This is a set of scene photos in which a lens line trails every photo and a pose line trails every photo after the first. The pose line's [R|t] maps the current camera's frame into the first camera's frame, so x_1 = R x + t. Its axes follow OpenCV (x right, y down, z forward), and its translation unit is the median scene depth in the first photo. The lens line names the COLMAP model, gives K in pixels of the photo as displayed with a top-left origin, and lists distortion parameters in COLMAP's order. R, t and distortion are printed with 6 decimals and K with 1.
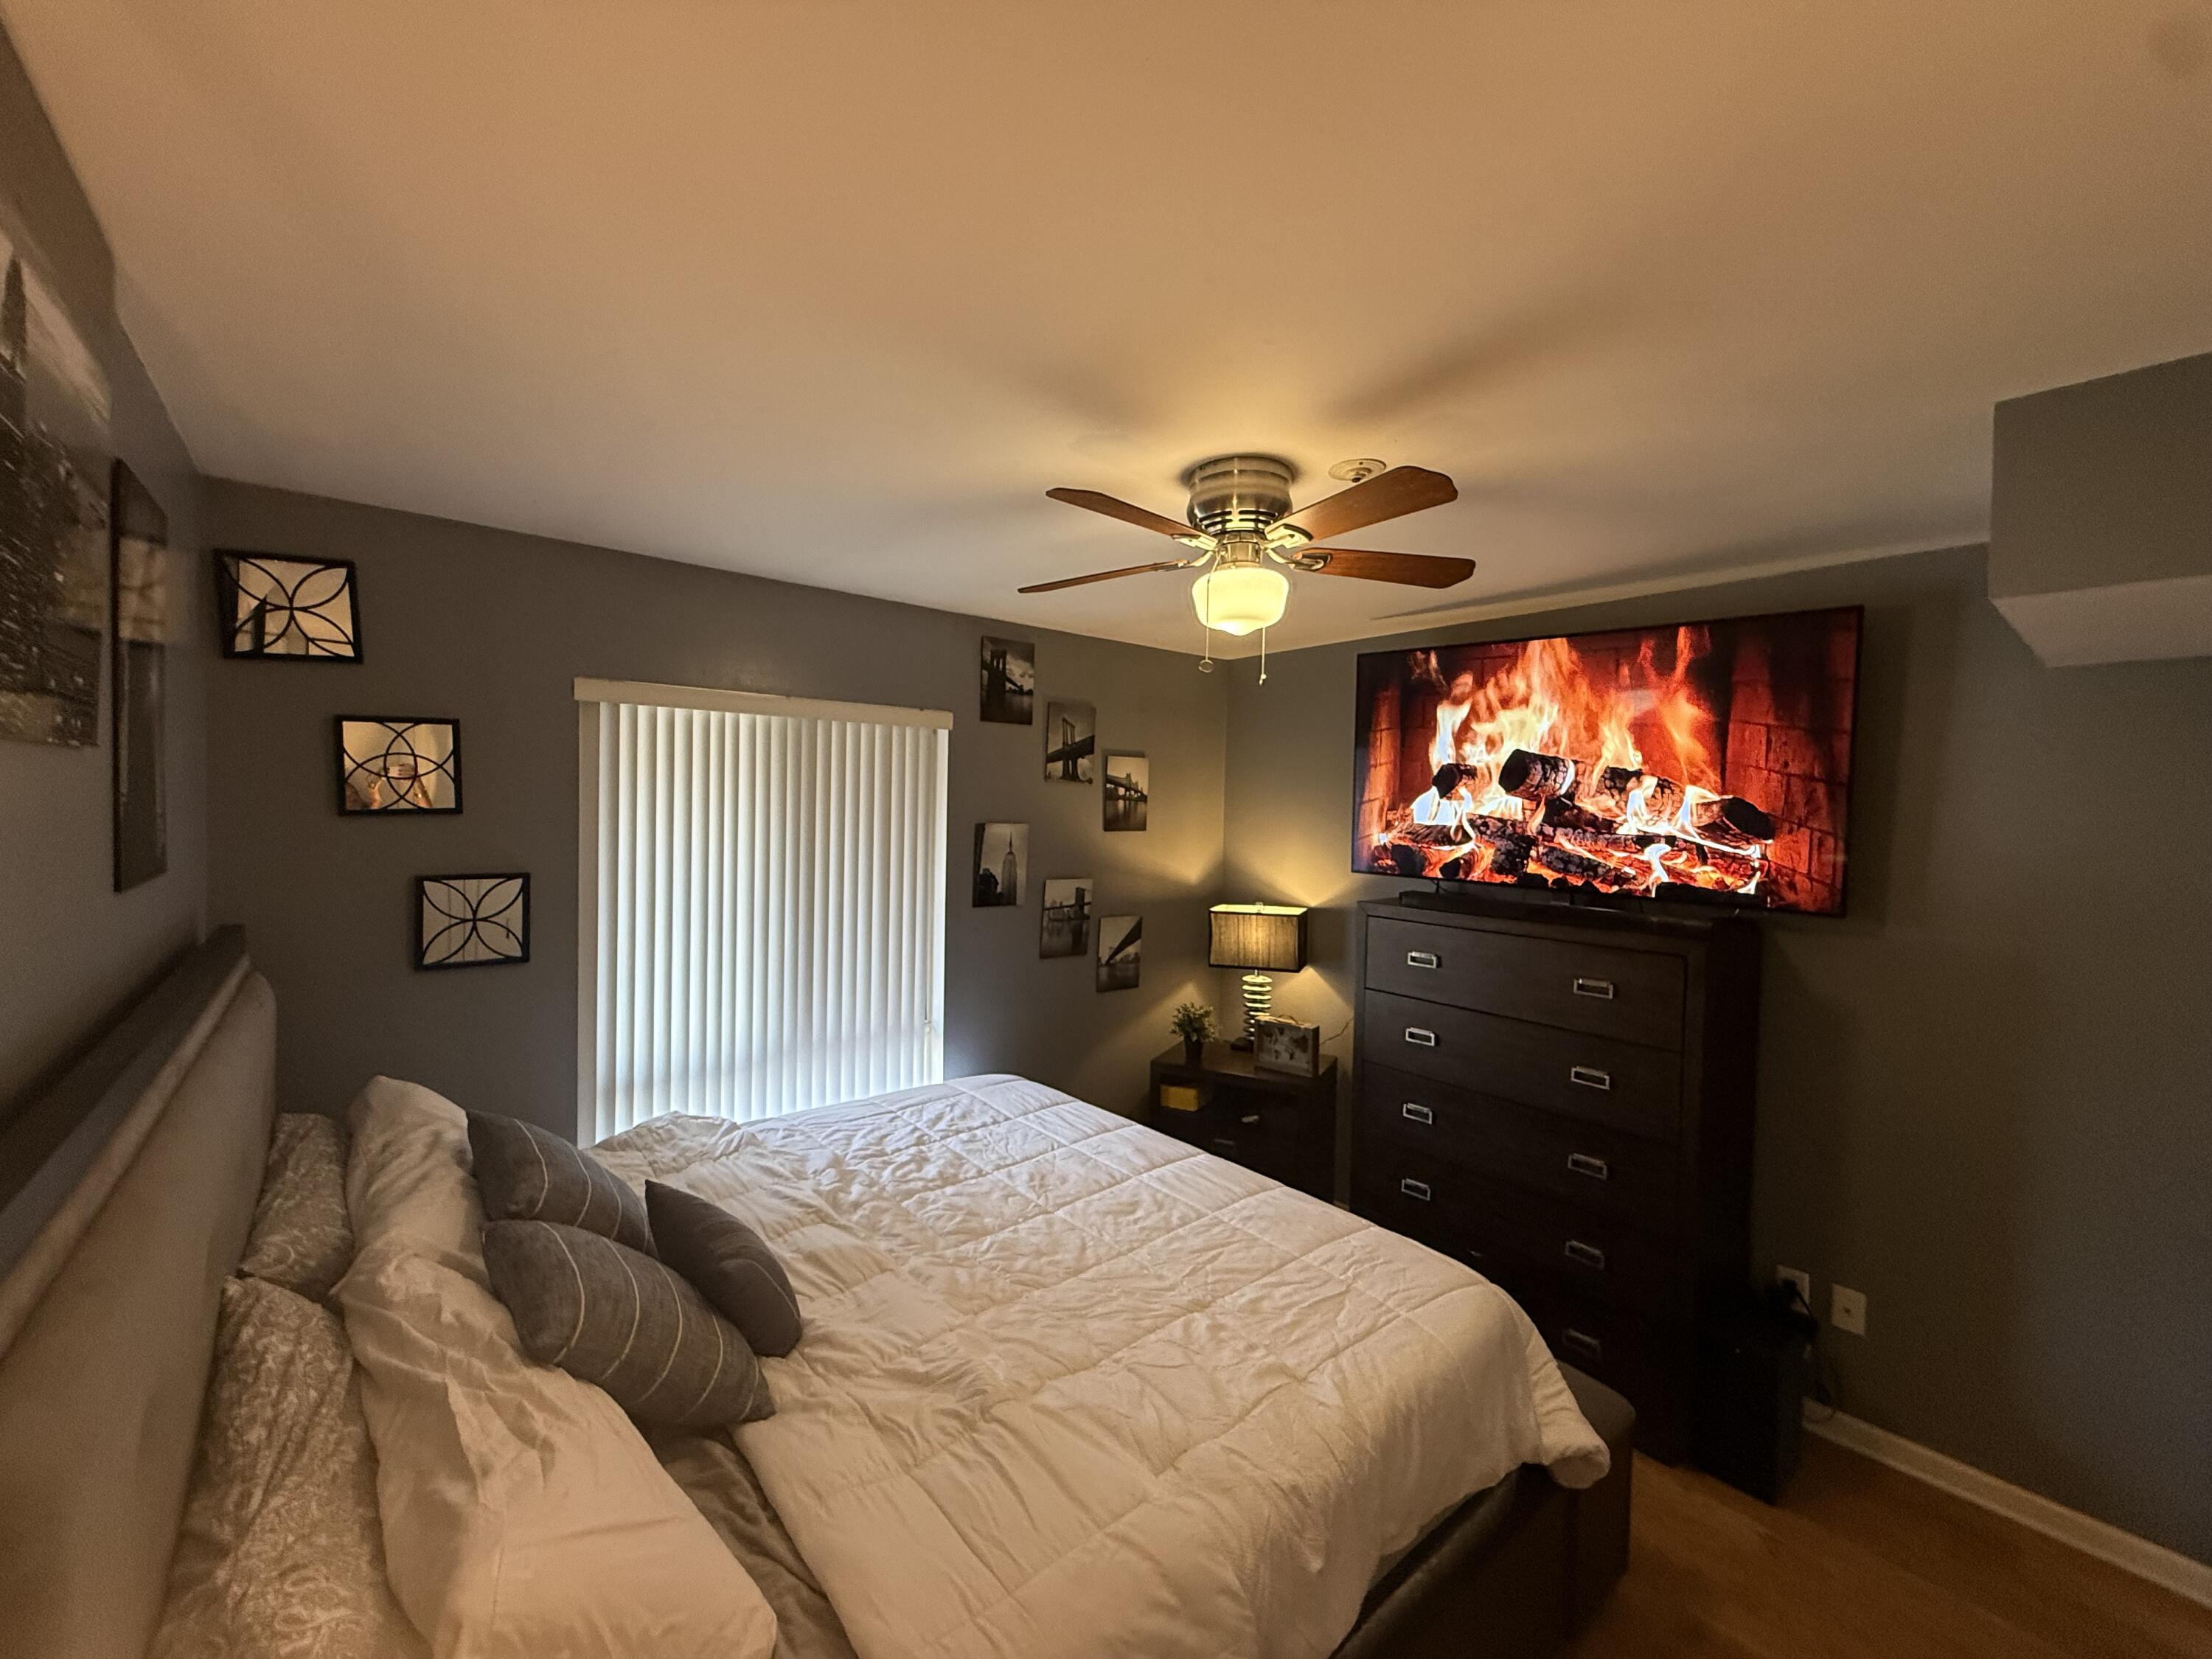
lens RADIAL K [[884.7, 0, 1106.0], [0, 884.7, 829.5], [0, 0, 1]] dist [-0.000722, -0.000183]
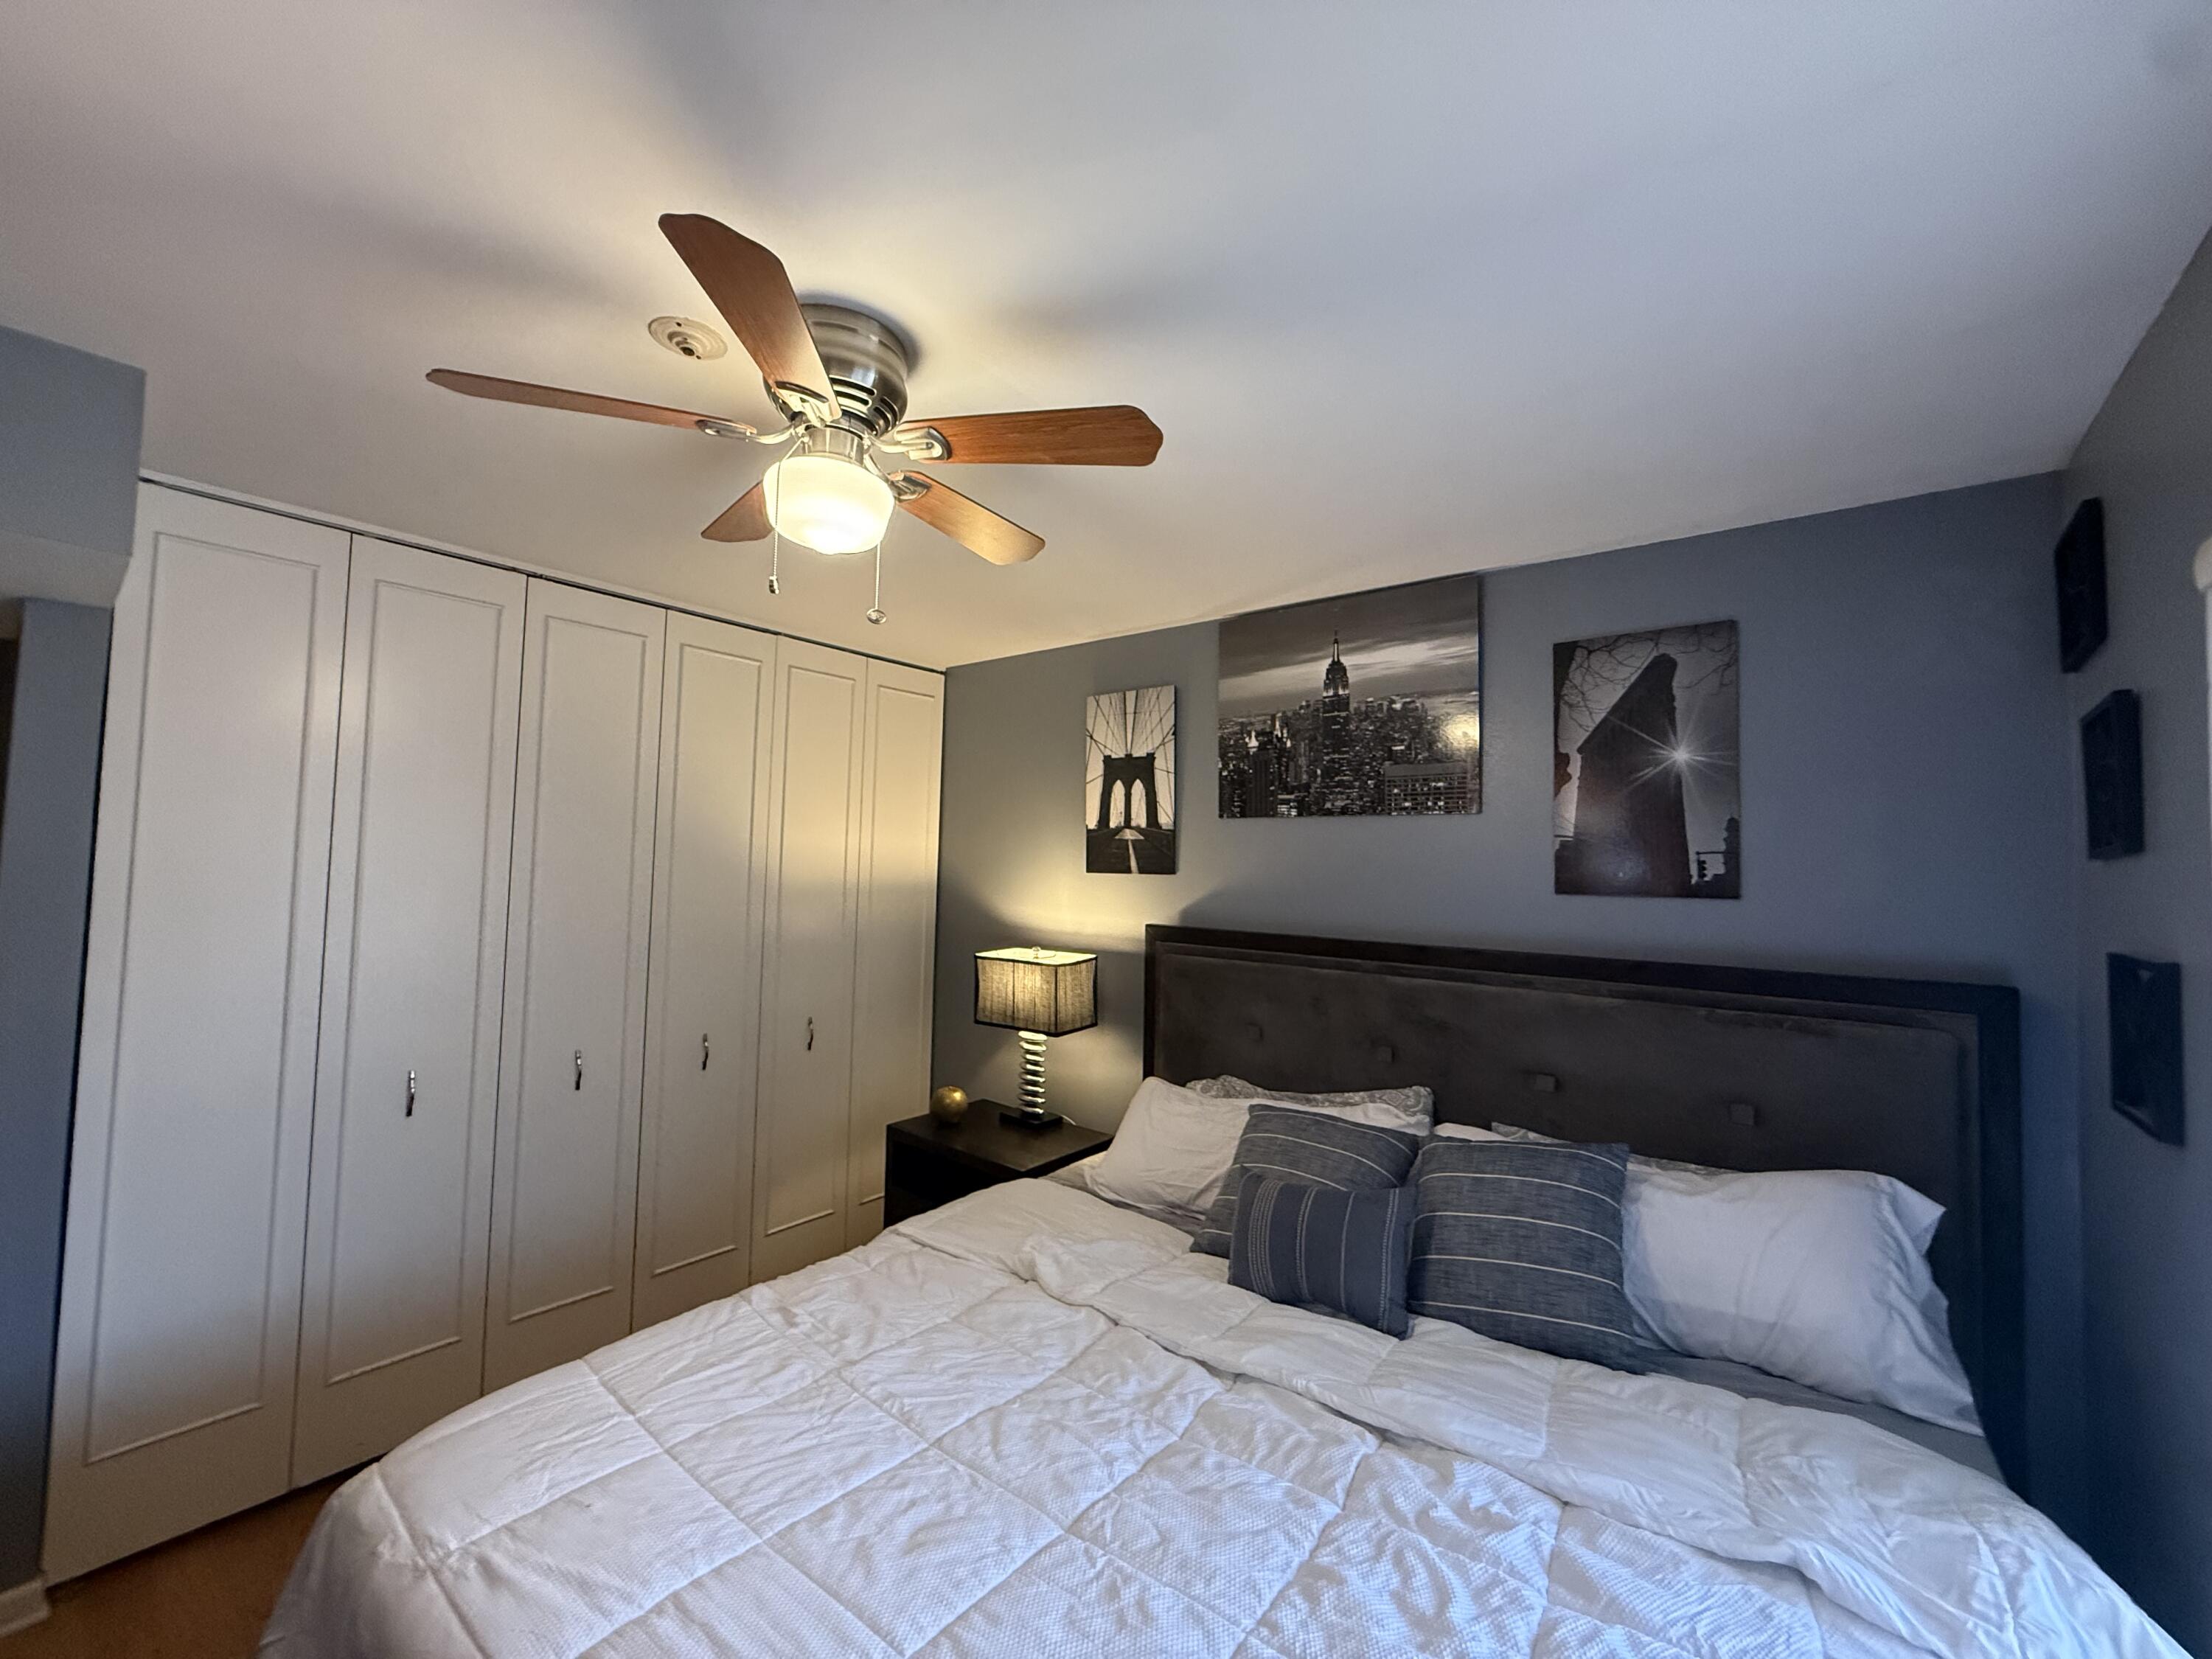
lens RADIAL K [[897.7, 0, 1076.1], [0, 897.7, 827.2], [0, 0, 1]] dist [0.025170, -0.000123]
pose [[-0.983595, -0.058341, -0.170695, 0.035210], [-0.056724, 0.998287, -0.014338, 0.009882], [0.171239, -0.004421, -0.985220, 1.008899]]
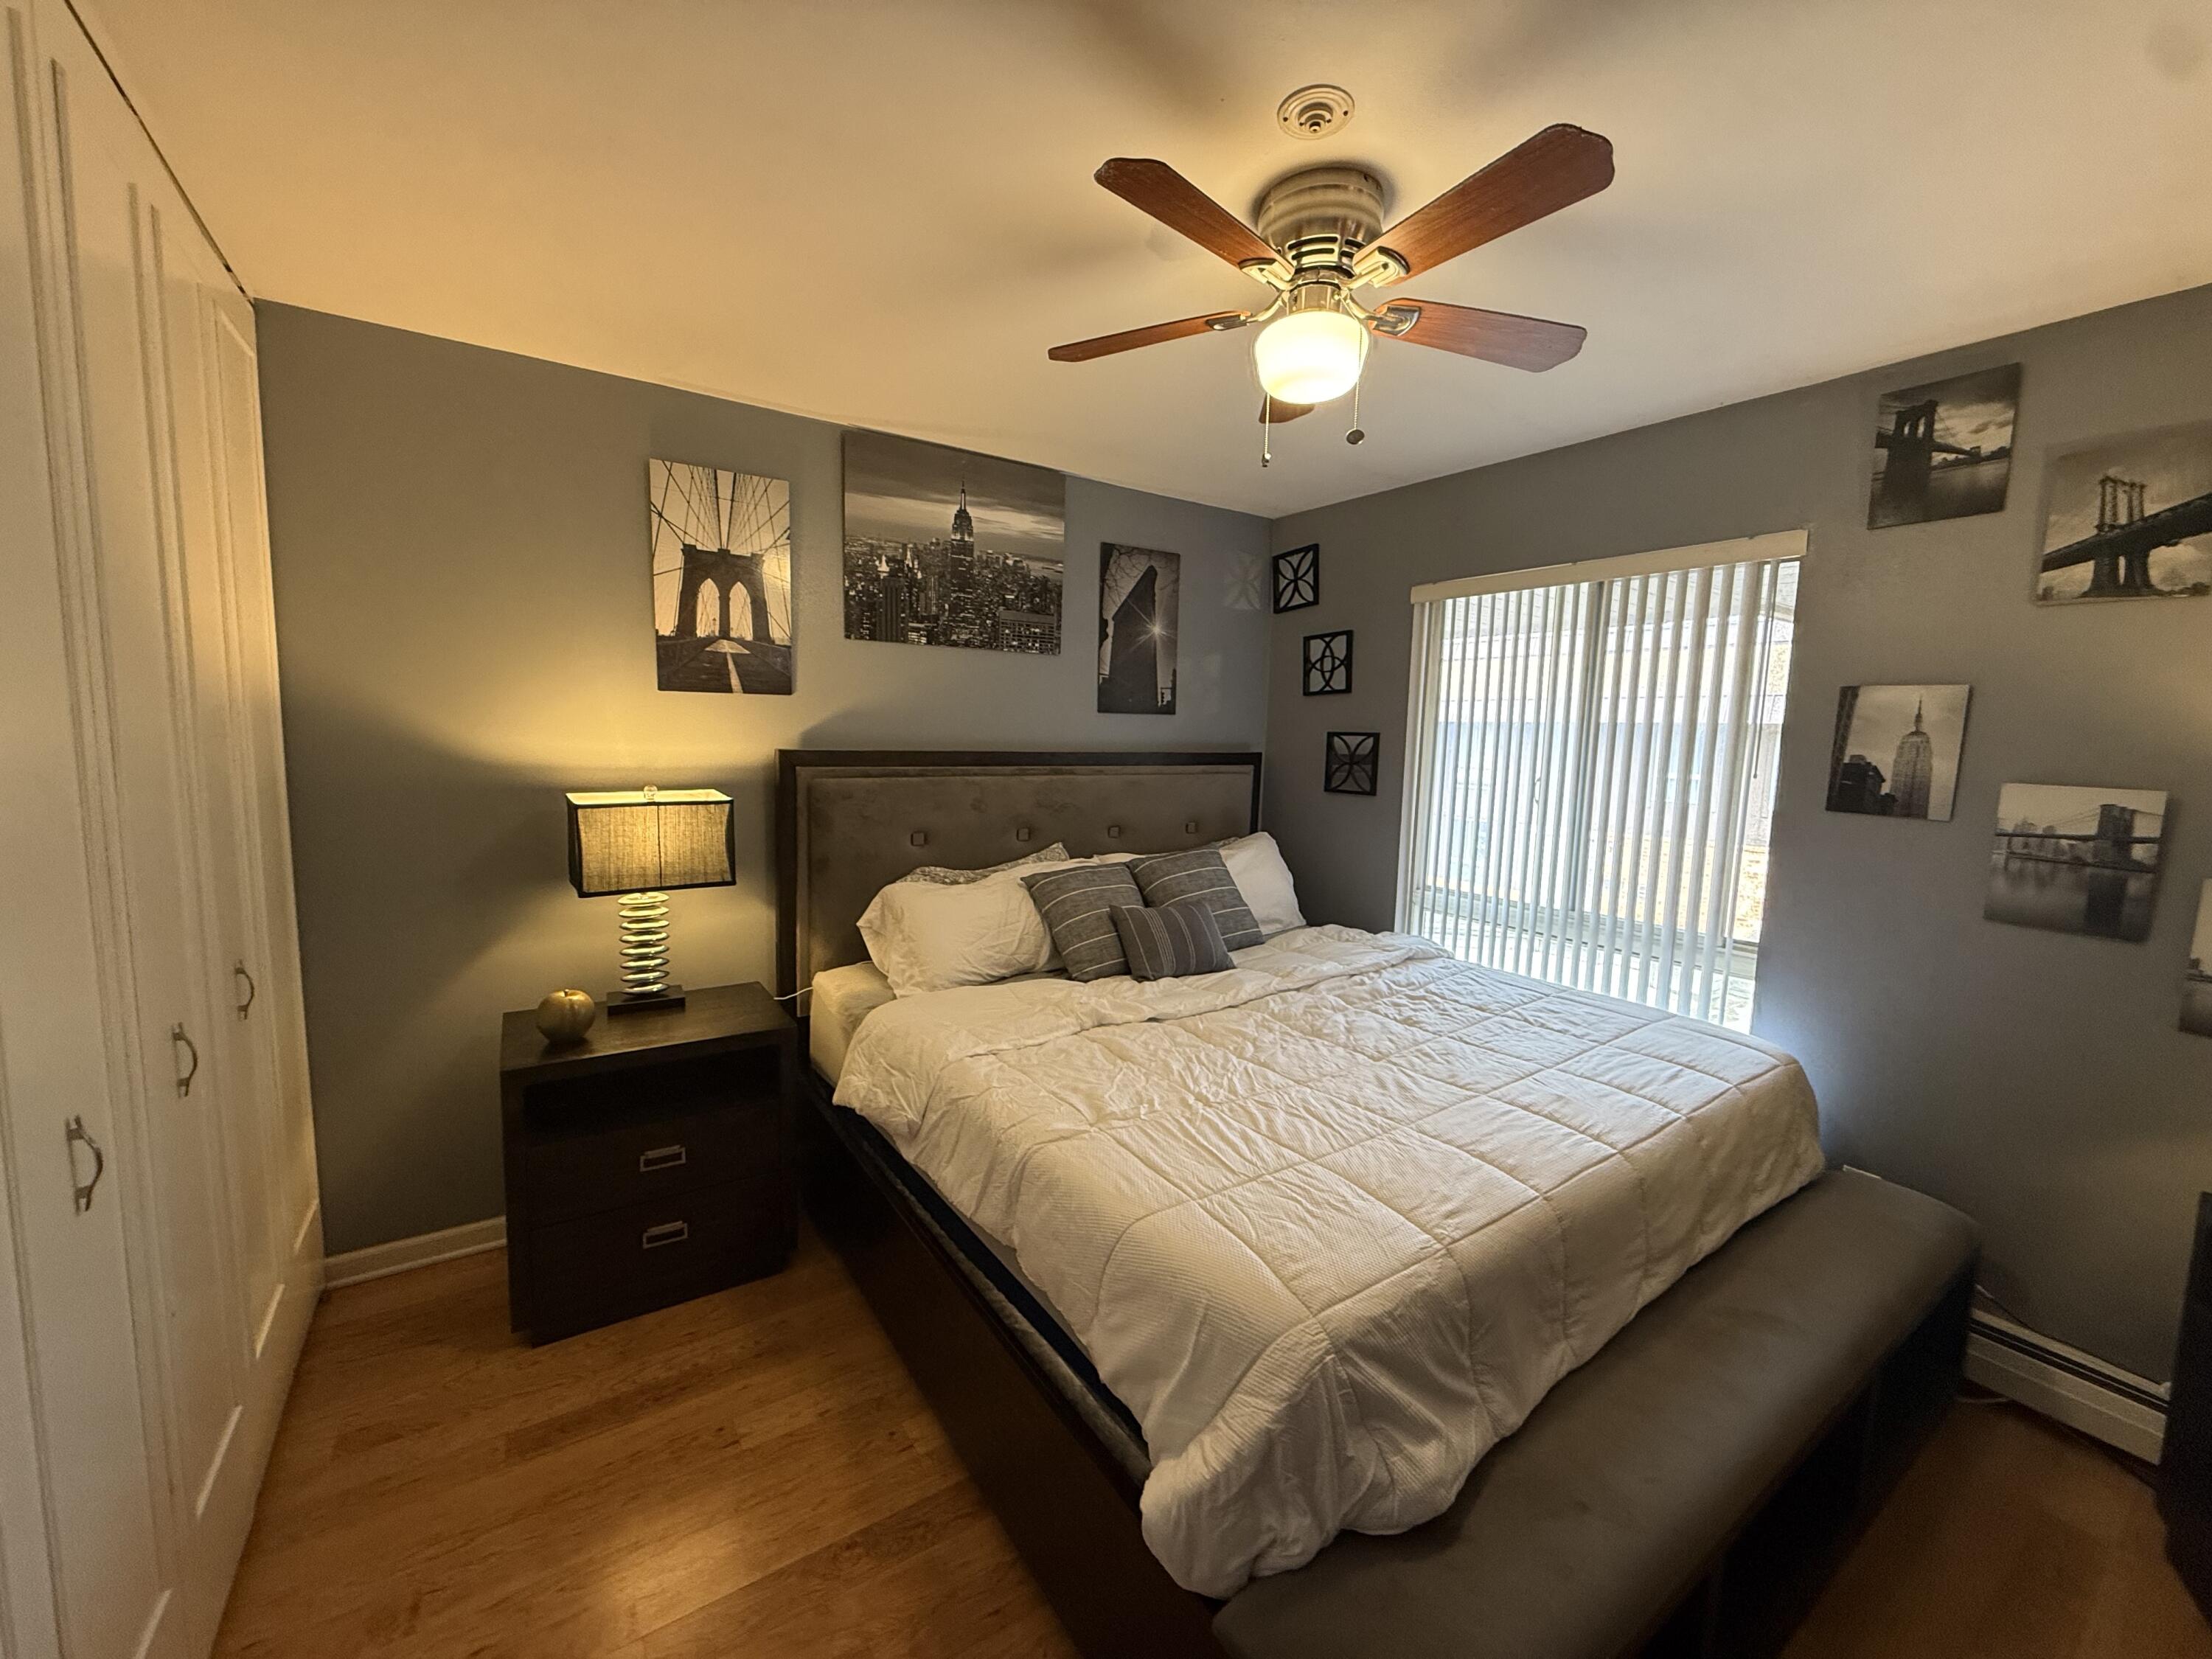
lens RADIAL K [[884.7, 0, 1106.0], [0, 884.7, 829.5], [0, 0, 1]] dist [-0.000722, -0.000183]
pose [[-0.110730, 0.080218, -0.990608, 0.587245], [-0.059130, 0.994440, 0.087138, 0.075291], [0.992090, 0.068223, -0.105371, 0.515323]]
